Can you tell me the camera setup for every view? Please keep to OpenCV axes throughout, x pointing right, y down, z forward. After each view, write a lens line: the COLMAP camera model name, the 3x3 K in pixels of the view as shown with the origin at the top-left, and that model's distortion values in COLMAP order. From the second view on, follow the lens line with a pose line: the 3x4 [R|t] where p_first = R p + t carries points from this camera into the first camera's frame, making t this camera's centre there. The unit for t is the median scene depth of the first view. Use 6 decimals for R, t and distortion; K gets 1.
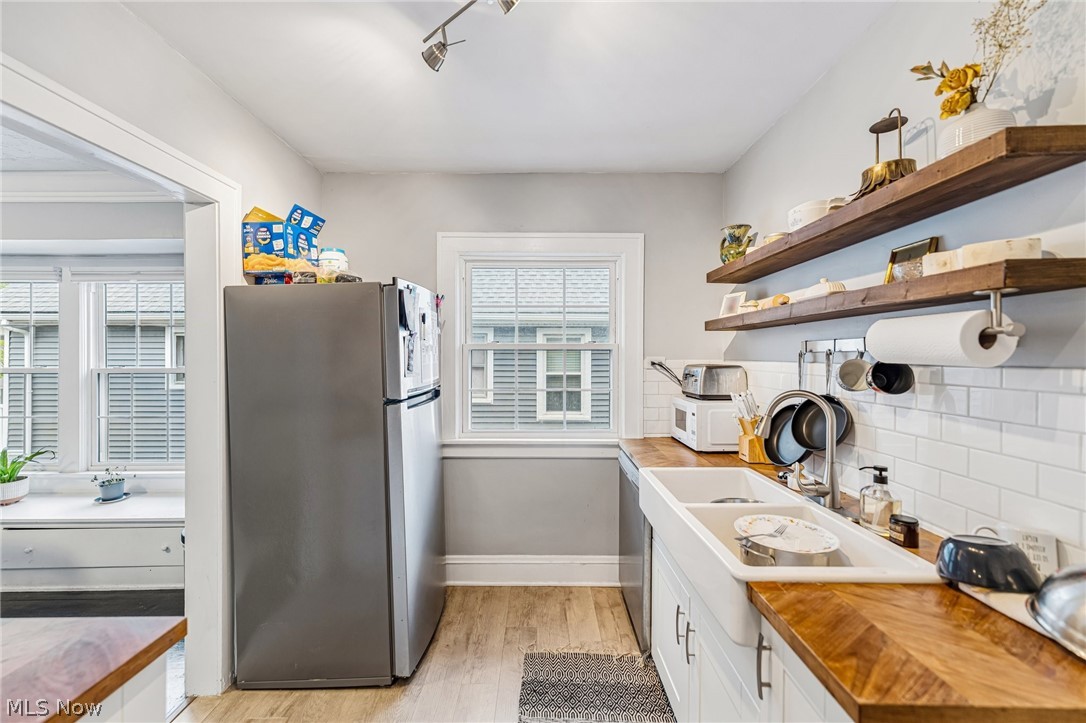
lens RADIAL K [[432.2, 0, 539.0], [0, 432.2, 357.1], [0, 0, 1]] dist [-0.001440, -0.000348]
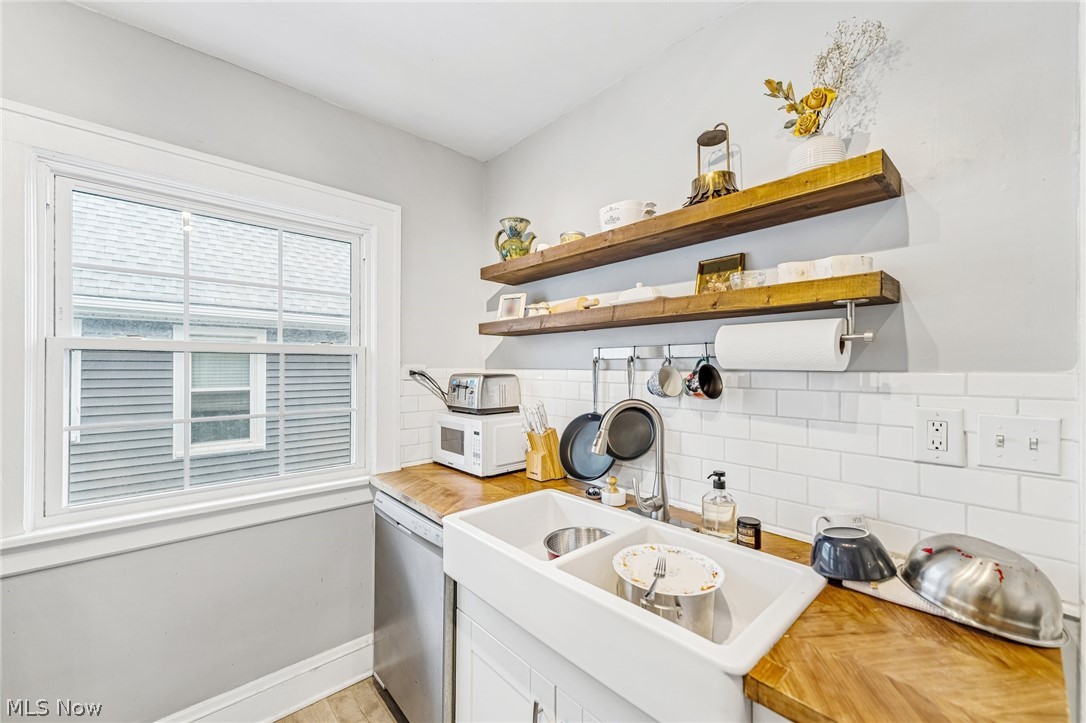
lens RADIAL K [[431.5, 0, 544.8], [0, 431.5, 365.8], [0, 0, 1]] dist [0.004378, -0.000043]
pose [[0.740484, 0.003983, 0.672062, -0.153658], [-0.000273, 0.999984, -0.005626, 0.010279], [-0.672074, 0.003982, 0.740473, 0.433395]]
